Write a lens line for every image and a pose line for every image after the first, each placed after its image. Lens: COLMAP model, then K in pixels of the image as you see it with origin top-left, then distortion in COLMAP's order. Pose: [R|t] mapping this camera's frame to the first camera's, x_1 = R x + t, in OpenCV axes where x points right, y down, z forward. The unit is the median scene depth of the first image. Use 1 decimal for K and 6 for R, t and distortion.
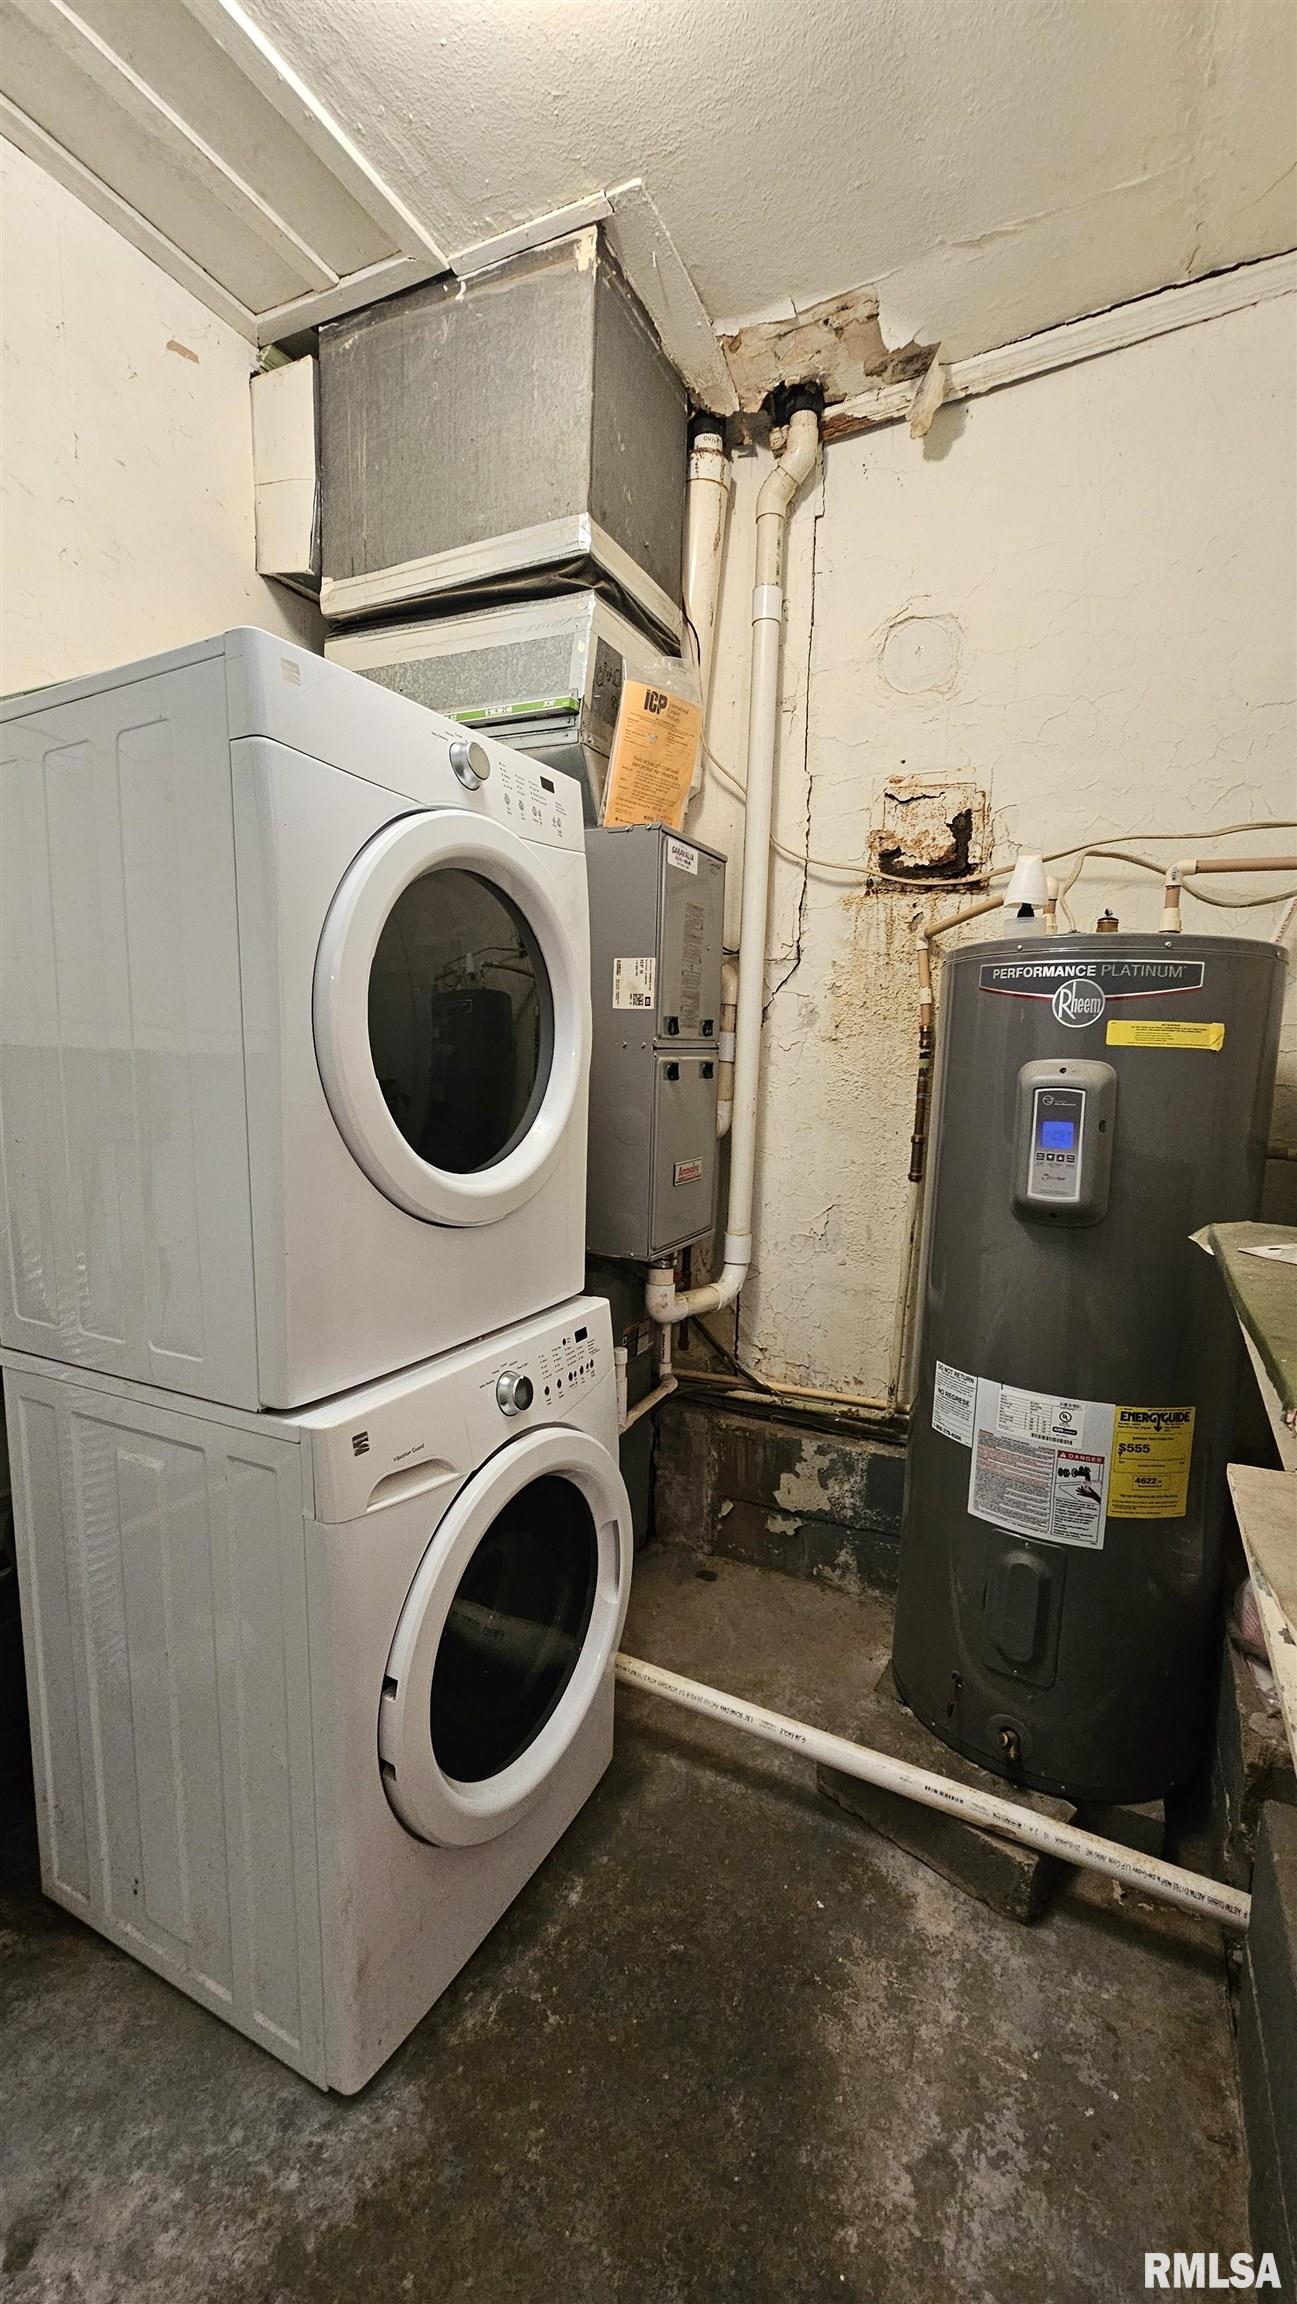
lens RADIAL K [[946.8, 0, 647.0], [0, 946.8, 1164.1], [0, 0, 1]] dist [-0.001690, 0.000095]
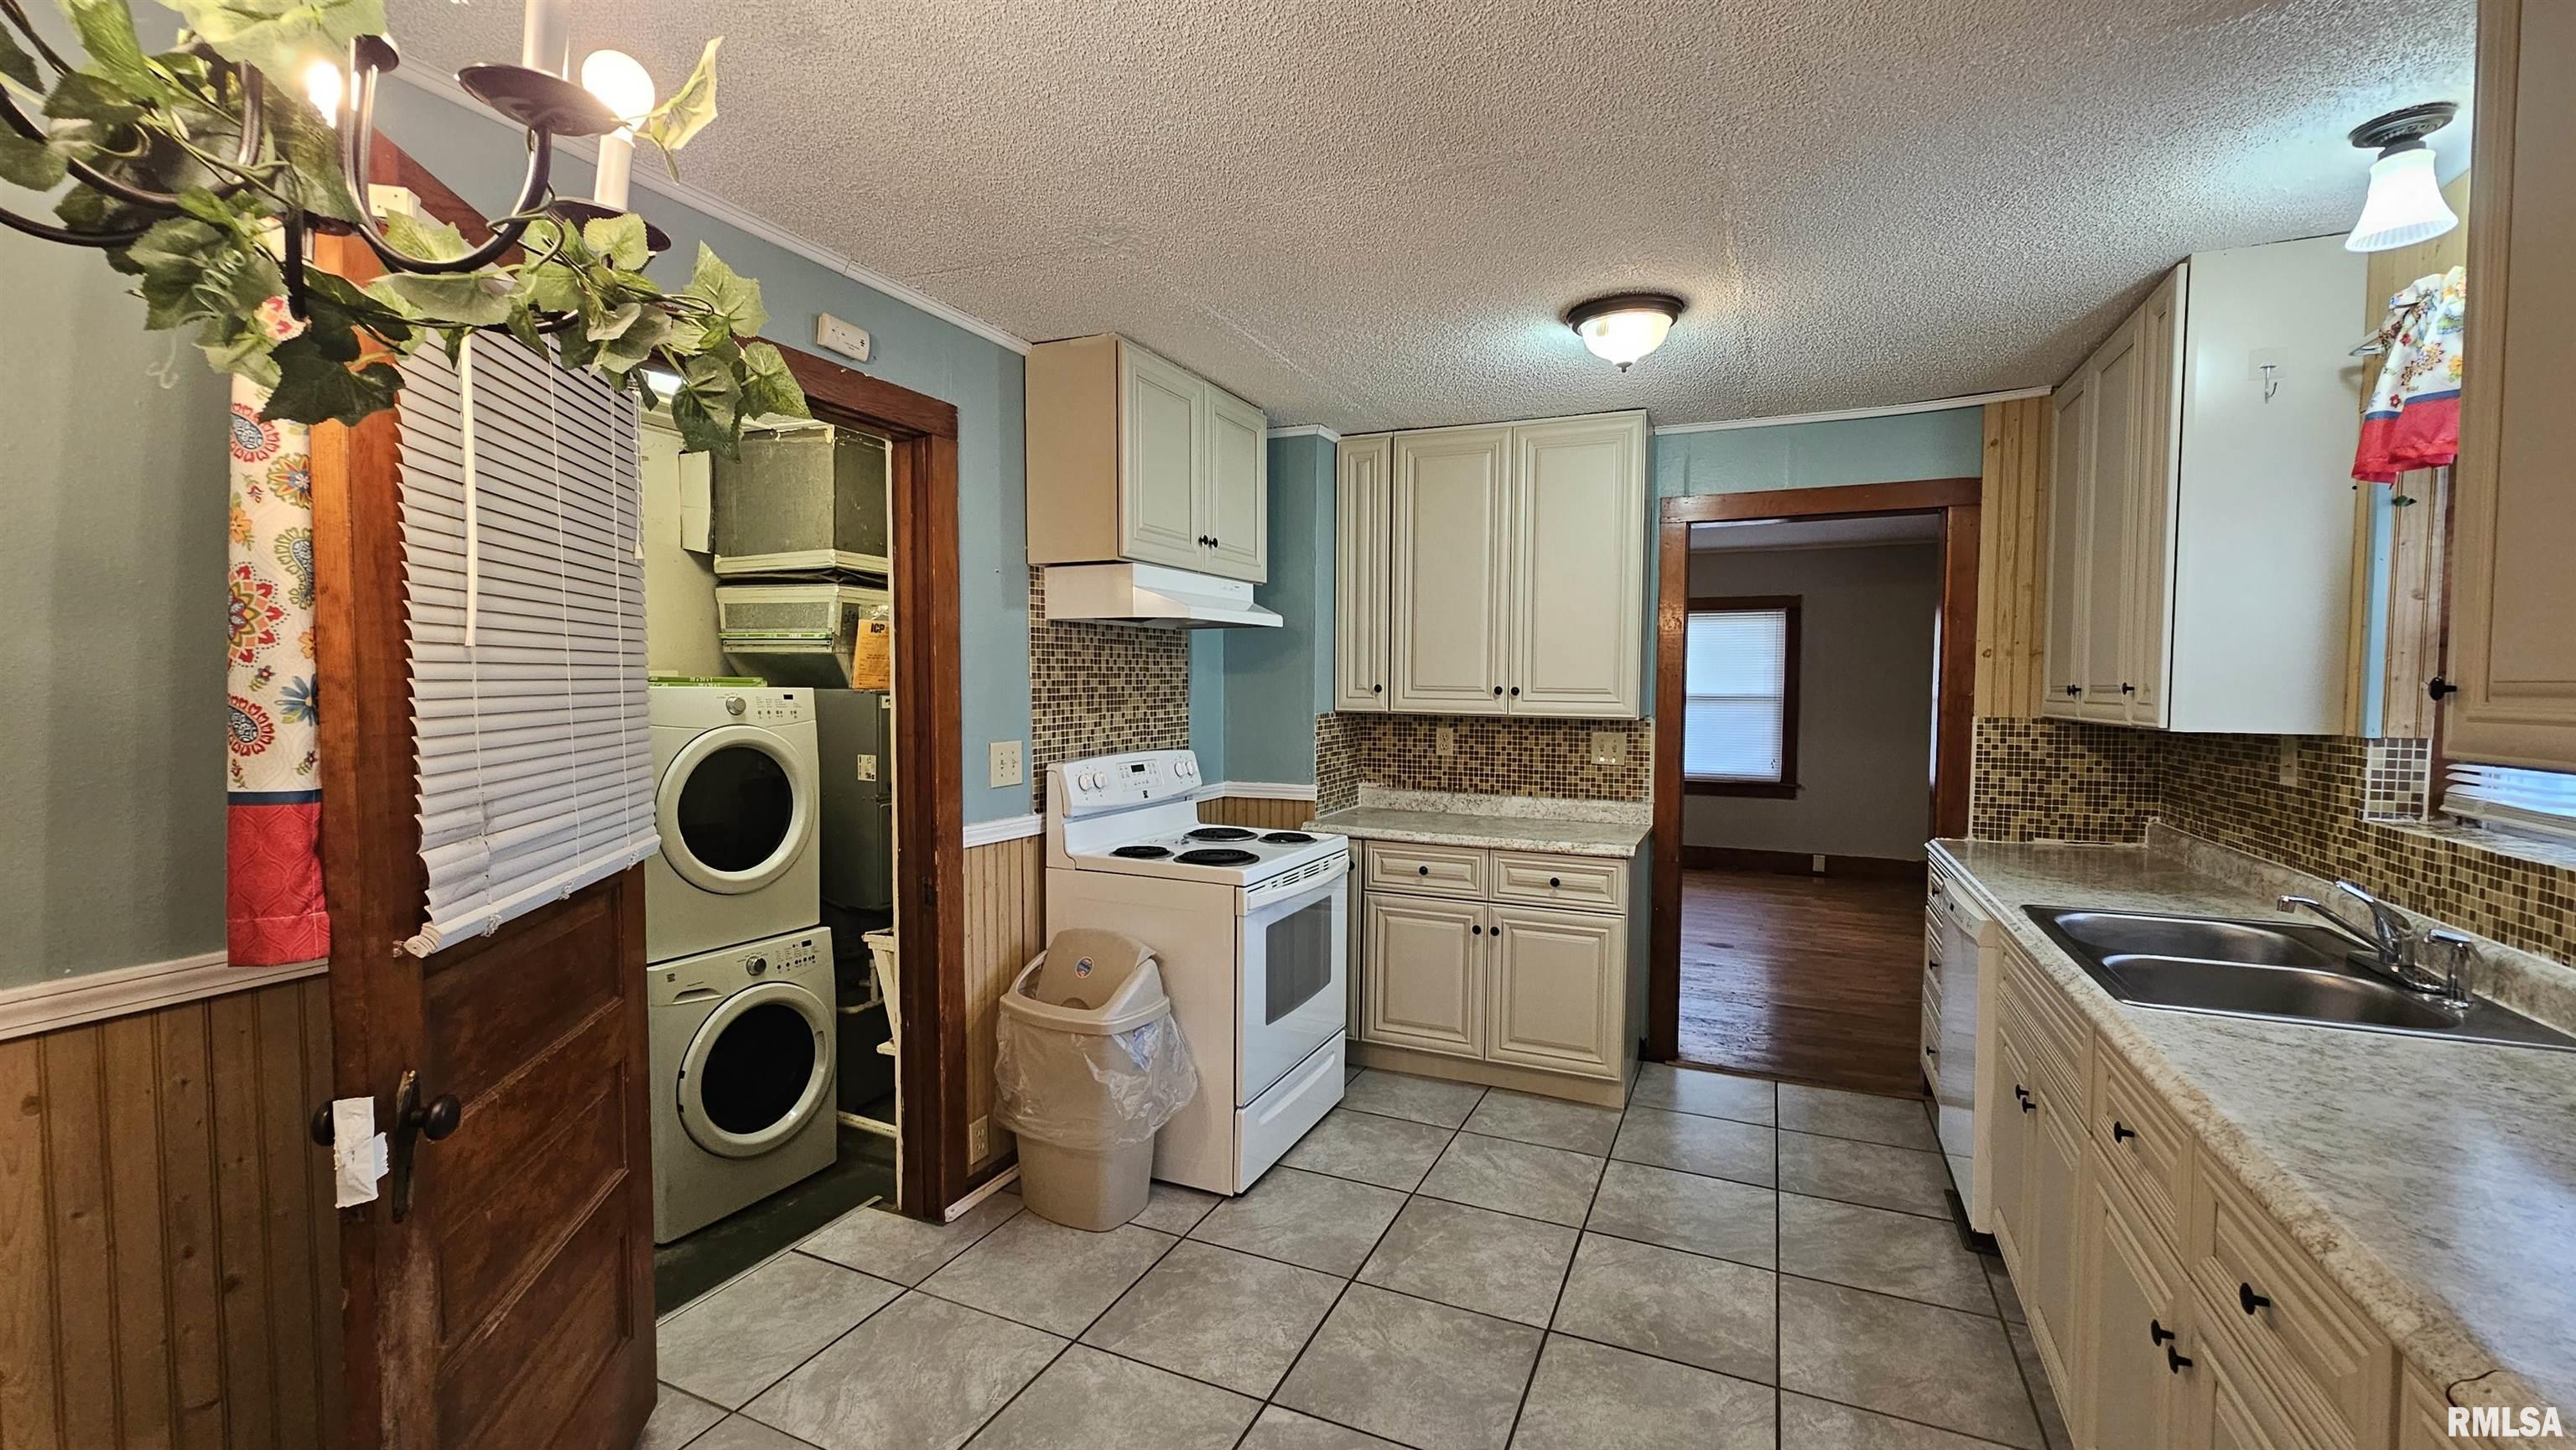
lens RADIAL K [[1045.7, 0, 1312.0], [0, 1045.7, 728.0], [0, 0, 1]] dist [-0.004576, 0.000083]
pose [[0.998036, -0.018551, 0.059839, 0.788444], [0.023786, 0.995838, -0.087981, -0.060106], [-0.057958, 0.089232, 0.994323, -1.231052]]
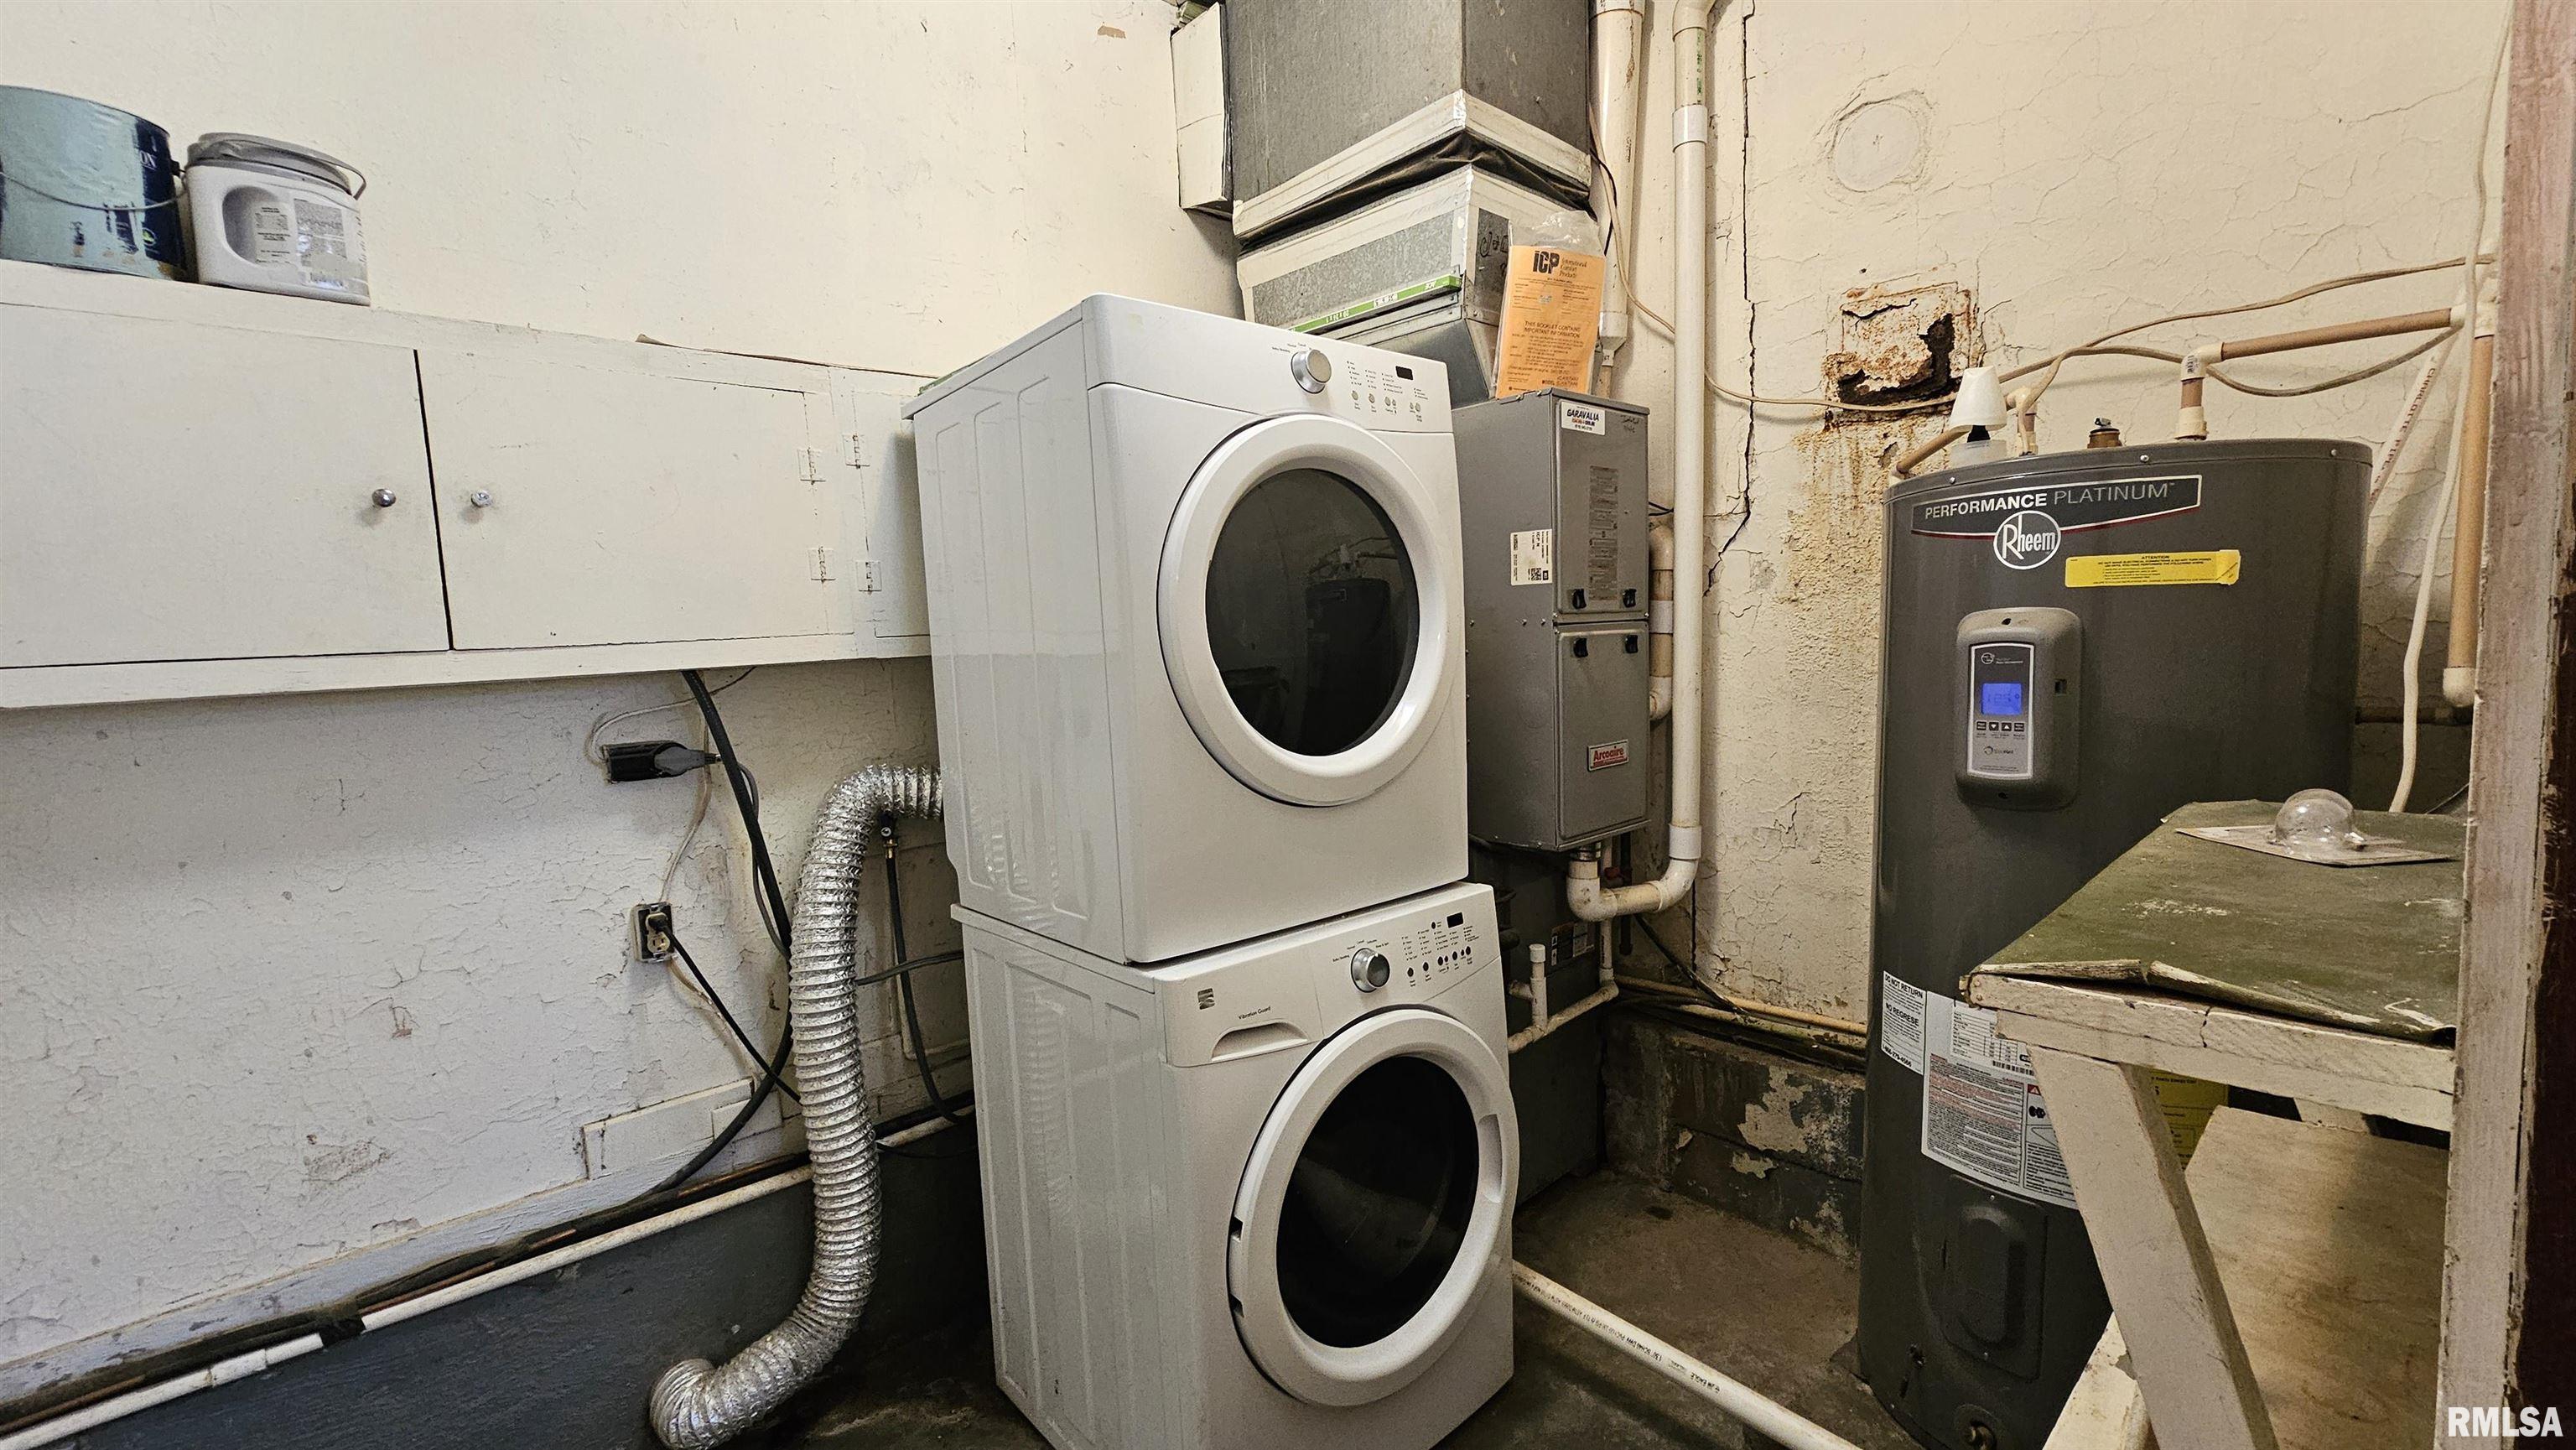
lens RADIAL K [[1058.6, 0, 1300.4], [0, 1058.6, 731.6], [0, 0, 1]] dist [-0.001690, 0.000095]
pose [[0.932276, -0.024399, -0.360923, 0.151175], [0.014205, 0.999422, -0.030871, 0.013822], [0.361468, 0.023653, 0.932085, -0.071280]]
